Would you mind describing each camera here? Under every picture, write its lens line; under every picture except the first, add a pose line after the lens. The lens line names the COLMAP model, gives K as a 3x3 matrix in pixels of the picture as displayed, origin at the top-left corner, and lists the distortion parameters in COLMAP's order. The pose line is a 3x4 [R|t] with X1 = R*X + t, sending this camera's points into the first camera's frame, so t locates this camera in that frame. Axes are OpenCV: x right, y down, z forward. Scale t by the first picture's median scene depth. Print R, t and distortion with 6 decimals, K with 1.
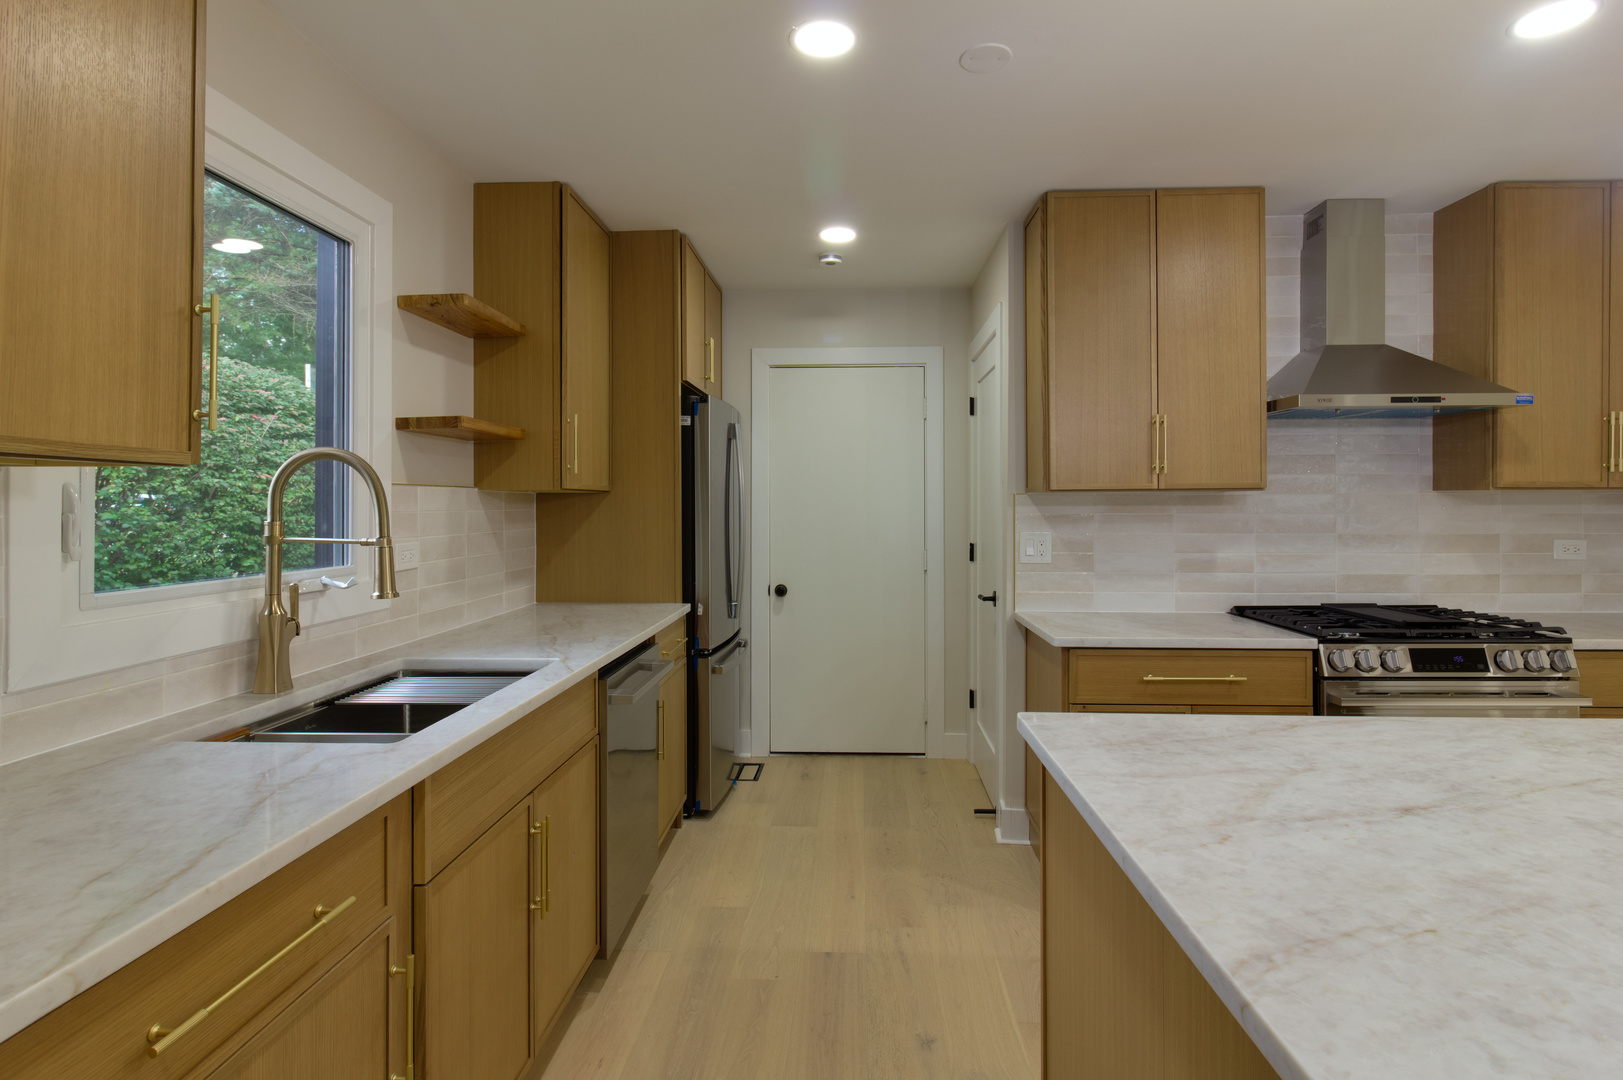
lens RADIAL K [[825.9, 0, 814.8], [0, 825.9, 497.5], [0, 0, 1]] dist [-0.002914, -0.000620]
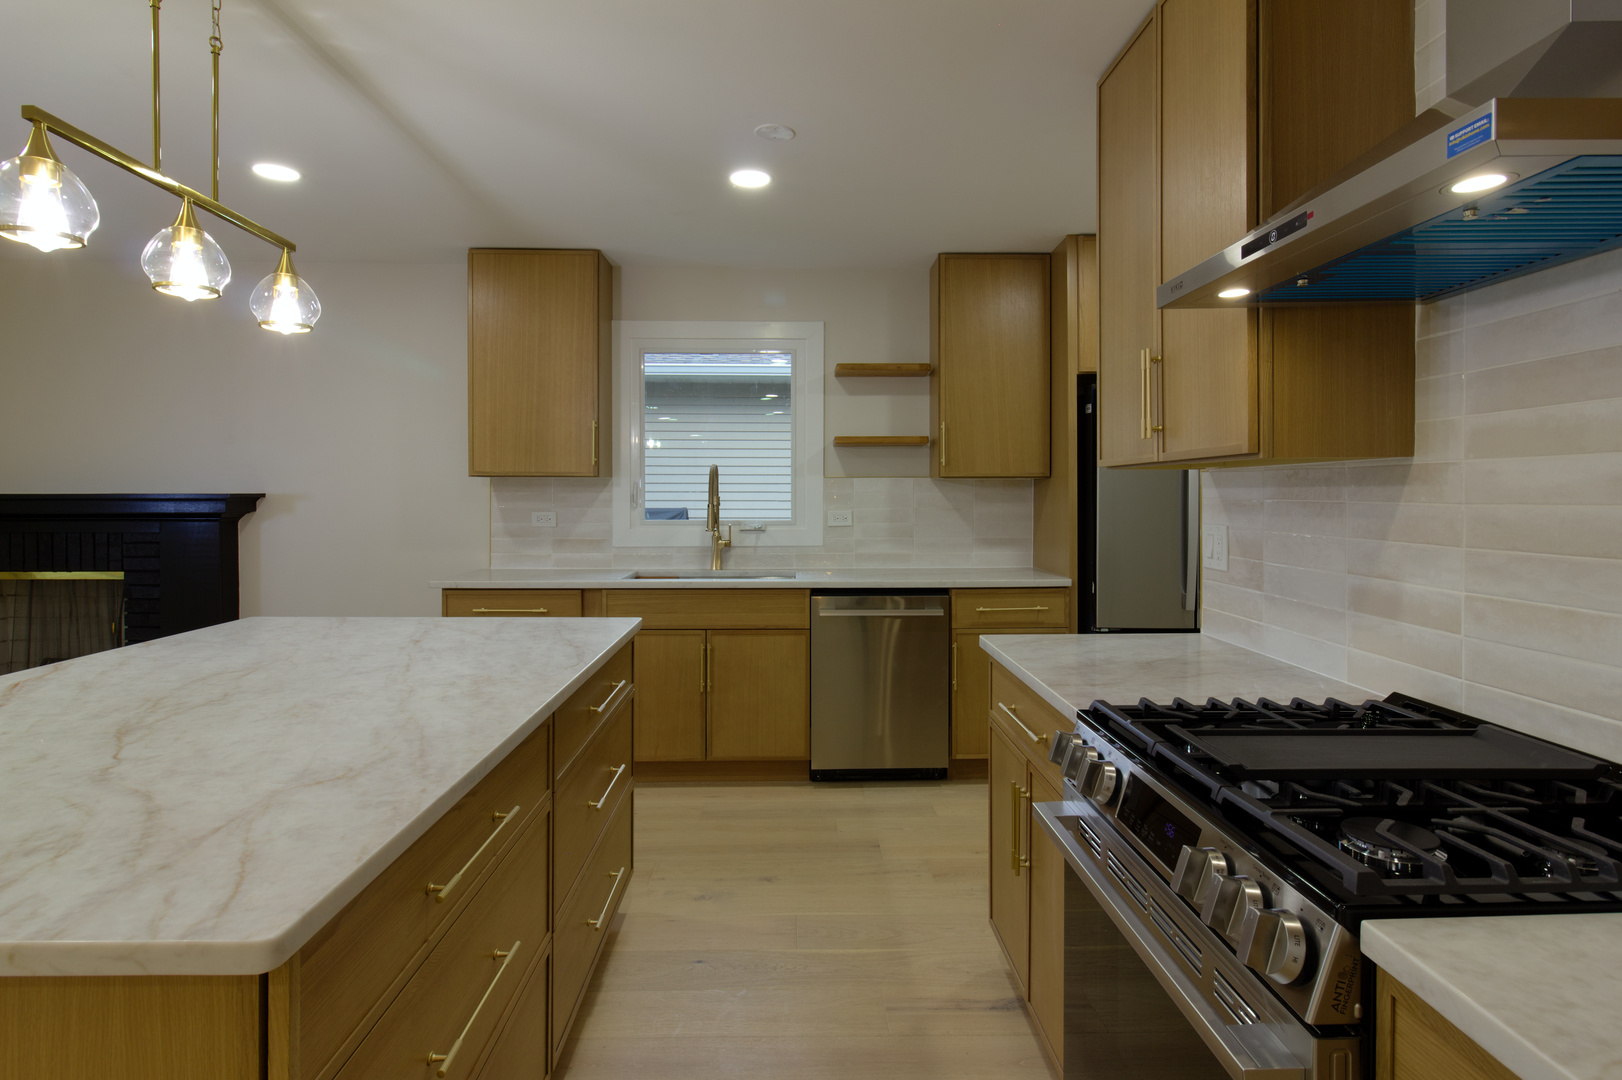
lens RADIAL K [[825.4, 0, 814.3], [0, 825.4, 497.5], [0, 0, 1]] dist [-0.002914, -0.000620]
pose [[0.084647, 0.006969, -0.996387, 1.043548], [0.010193, 0.999917, 0.007860, 0.010510], [0.996359, -0.010821, 0.084569, 0.670089]]
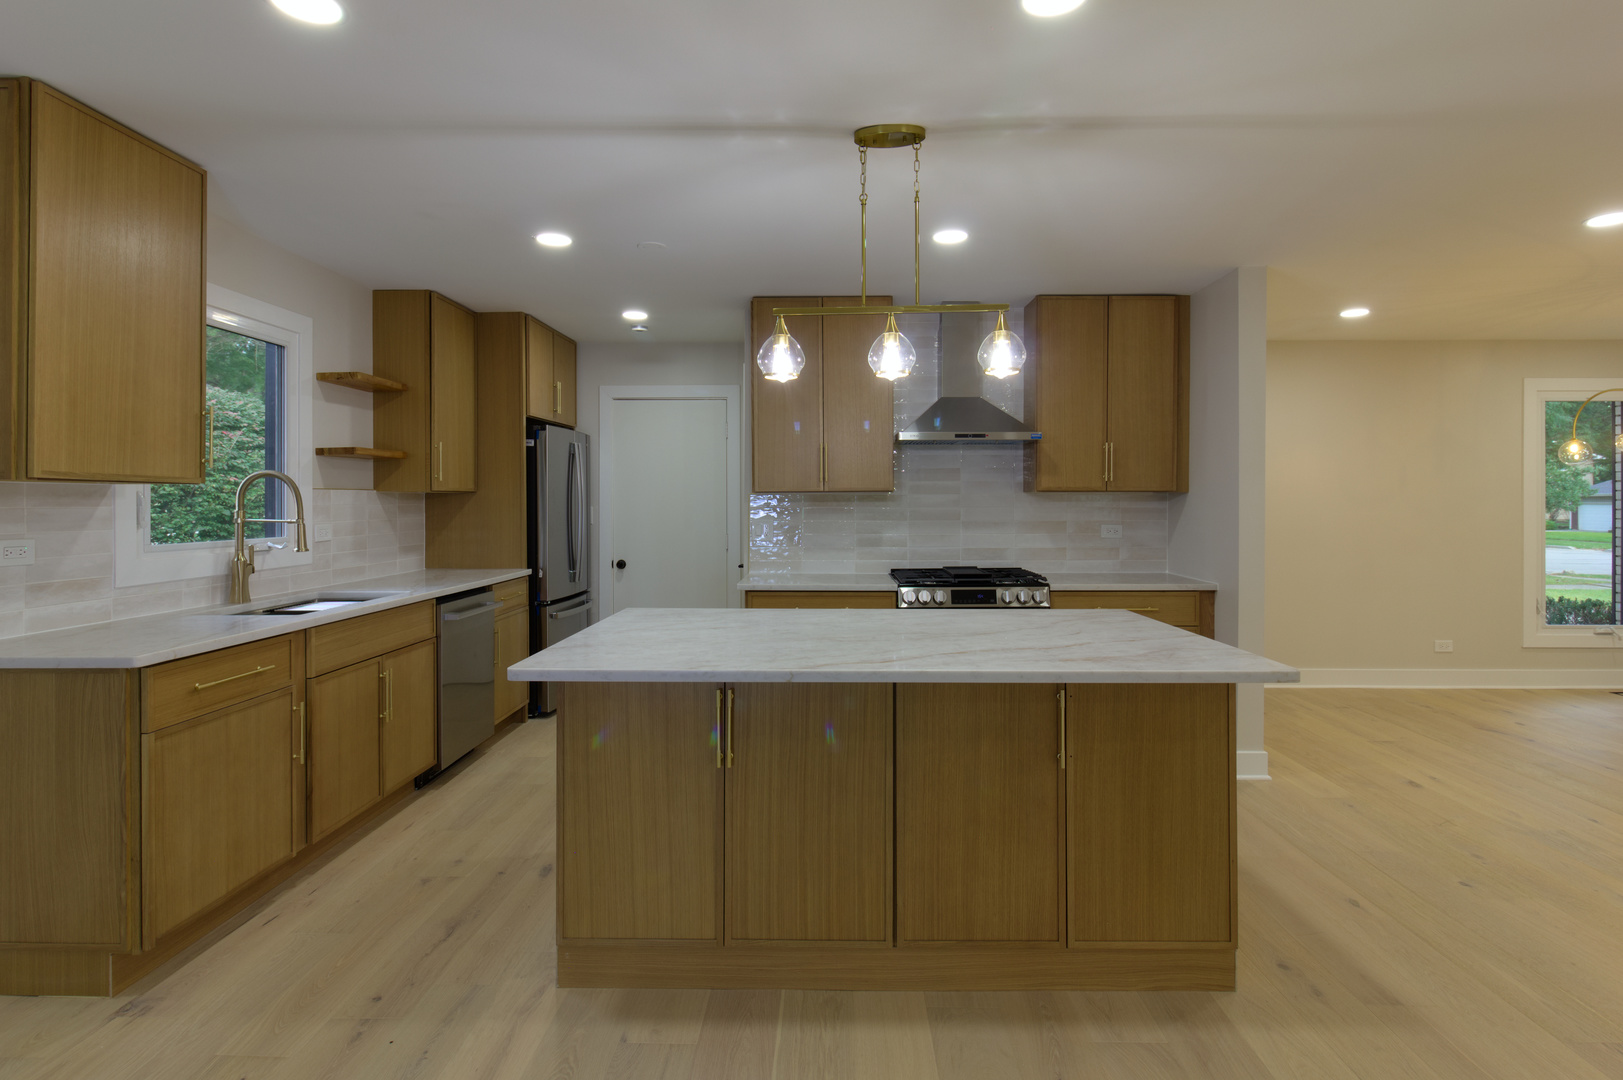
lens RADIAL K [[830.3, 0, 817.6], [0, 830.3, 501.7], [0, 0, 1]] dist [-0.001212, -0.001202]
pose [[0.999643, 0.000421, 0.026725, 0.364087], [-0.000691, 0.999949, 0.010082, -0.006264], [-0.026720, -0.010096, 0.999592, -0.551361]]
